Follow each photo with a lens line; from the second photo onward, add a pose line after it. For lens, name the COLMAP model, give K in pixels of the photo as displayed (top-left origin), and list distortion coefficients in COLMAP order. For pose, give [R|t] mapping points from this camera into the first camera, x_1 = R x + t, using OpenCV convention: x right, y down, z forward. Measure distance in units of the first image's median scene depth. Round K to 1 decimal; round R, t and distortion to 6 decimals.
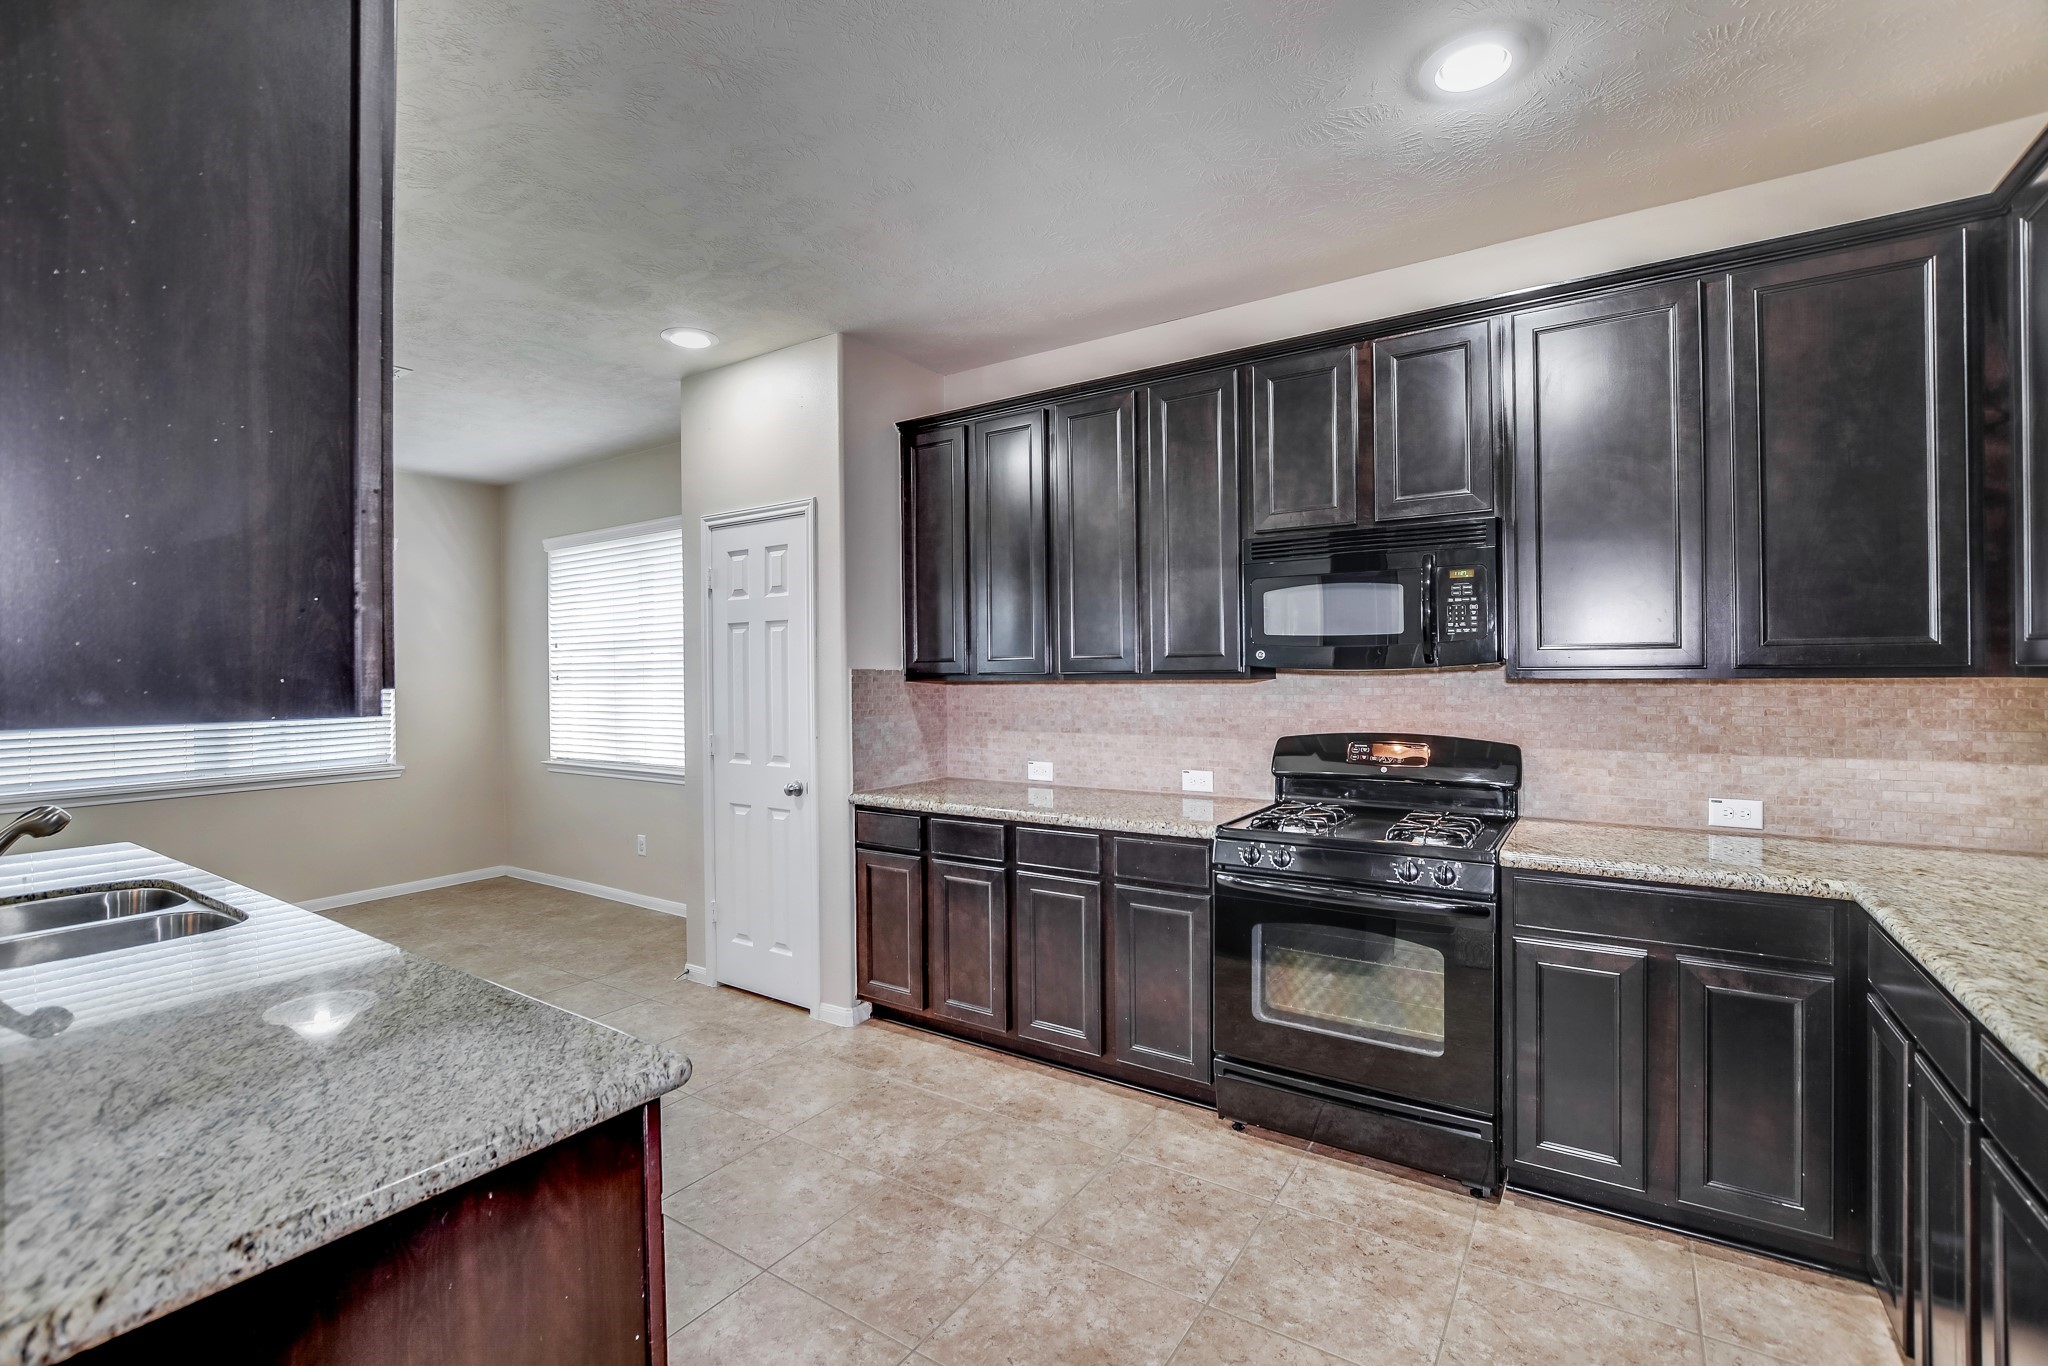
lens RADIAL K [[897.3, 0, 1027.1], [0, 897.3, 676.4], [0, 0, 1]] dist [-0.009318, -0.000138]
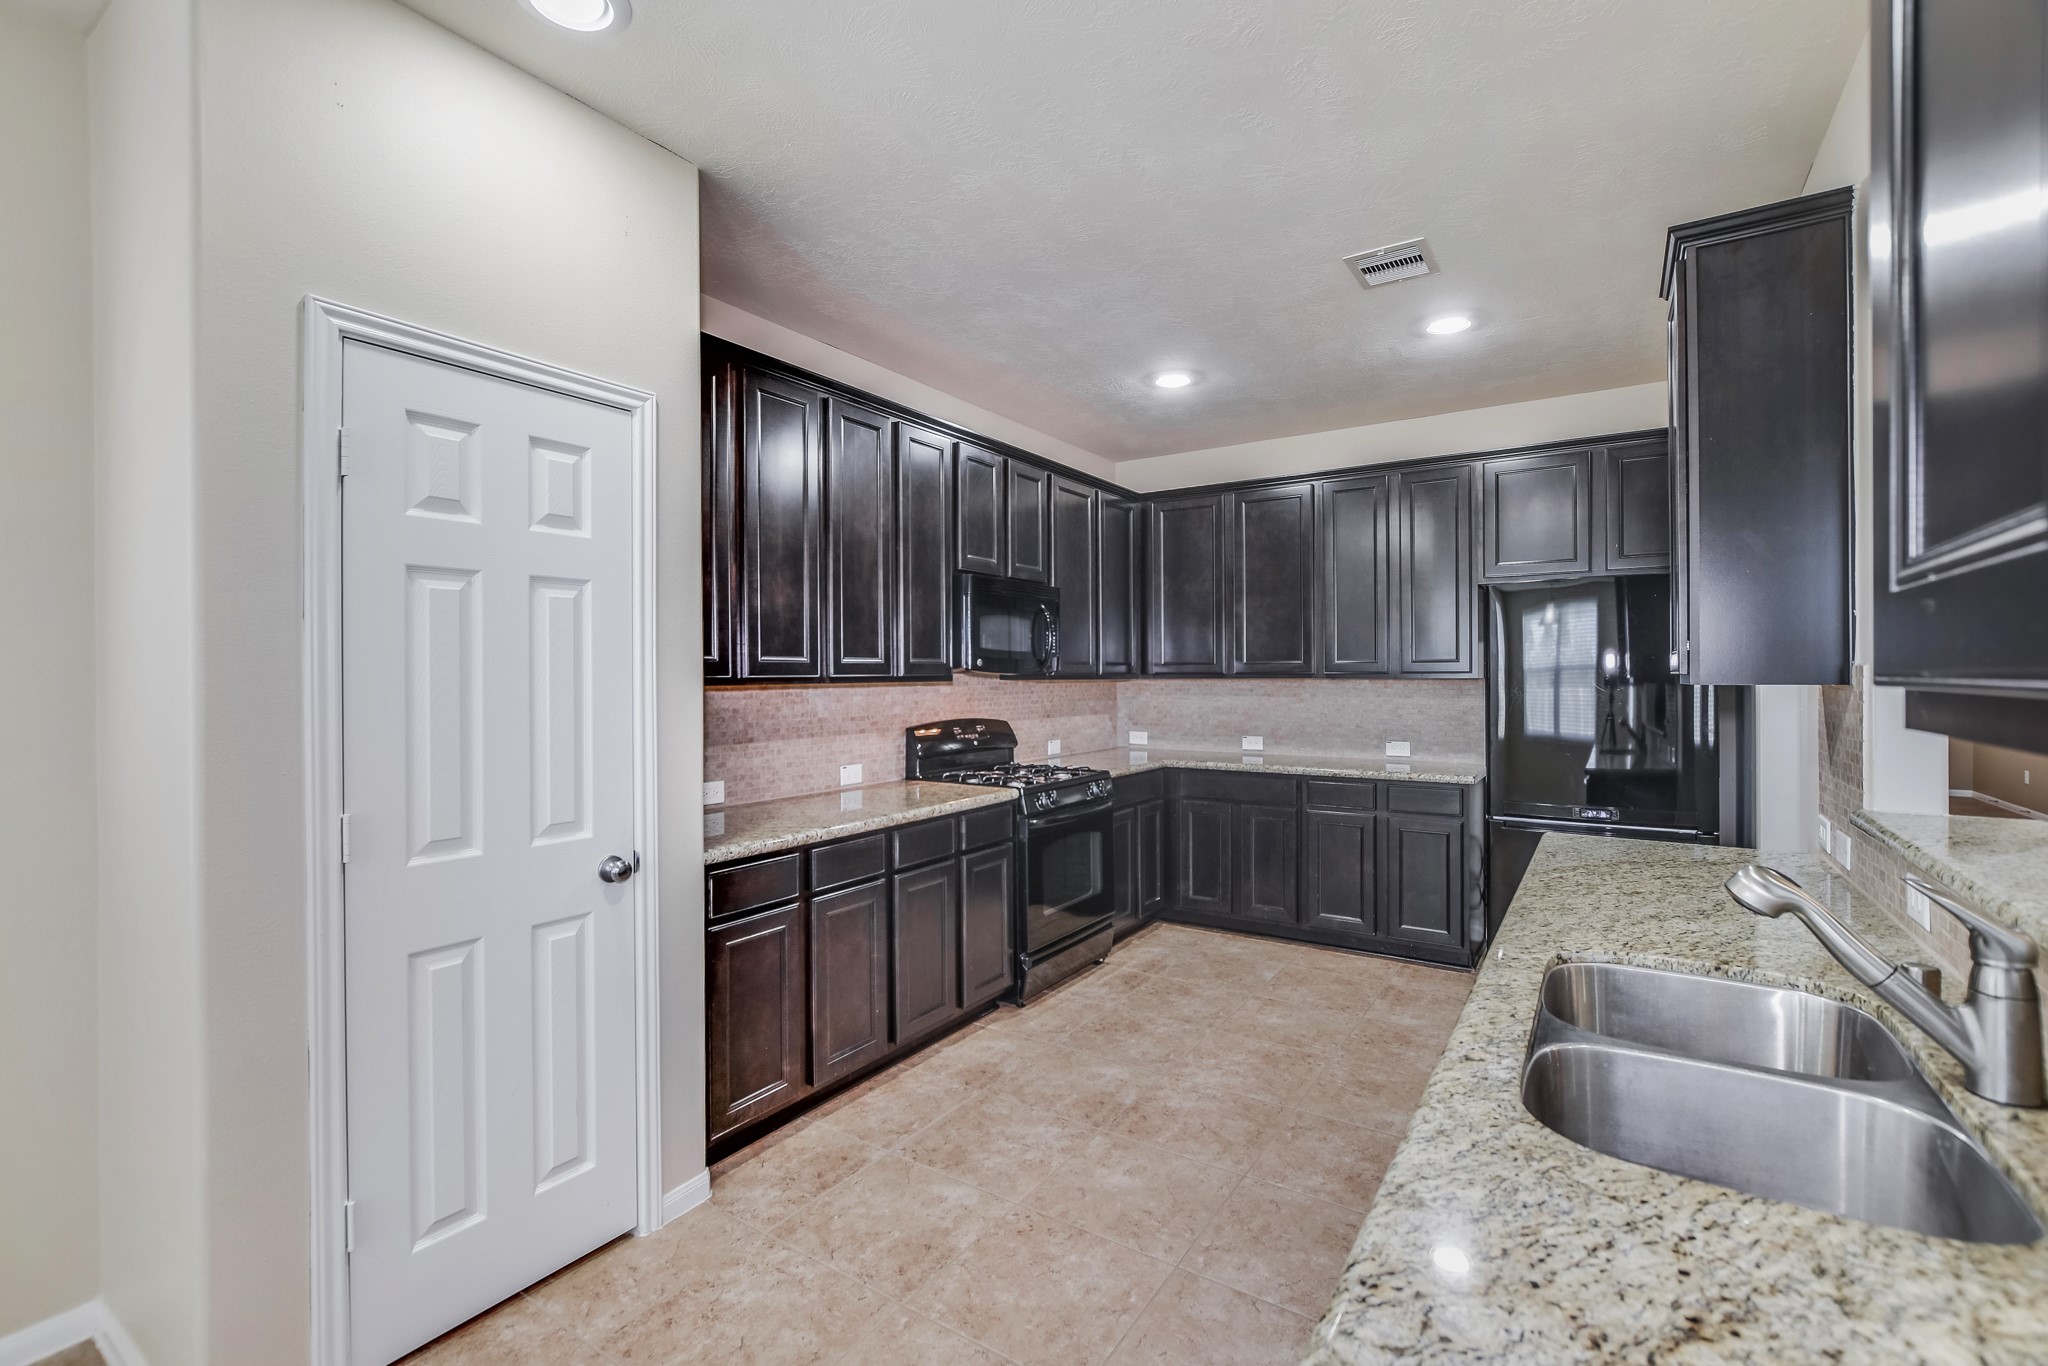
lens RADIAL K [[888.6, 0, 1021.7], [0, 888.6, 673.0], [0, 0, 1]] dist [-0.002044, -0.000222]
pose [[0.006101, 0.011171, 0.999919, -0.918471], [0.009144, 0.999895, -0.011226, 0.005673], [-0.999940, 0.009212, 0.005999, 0.794903]]
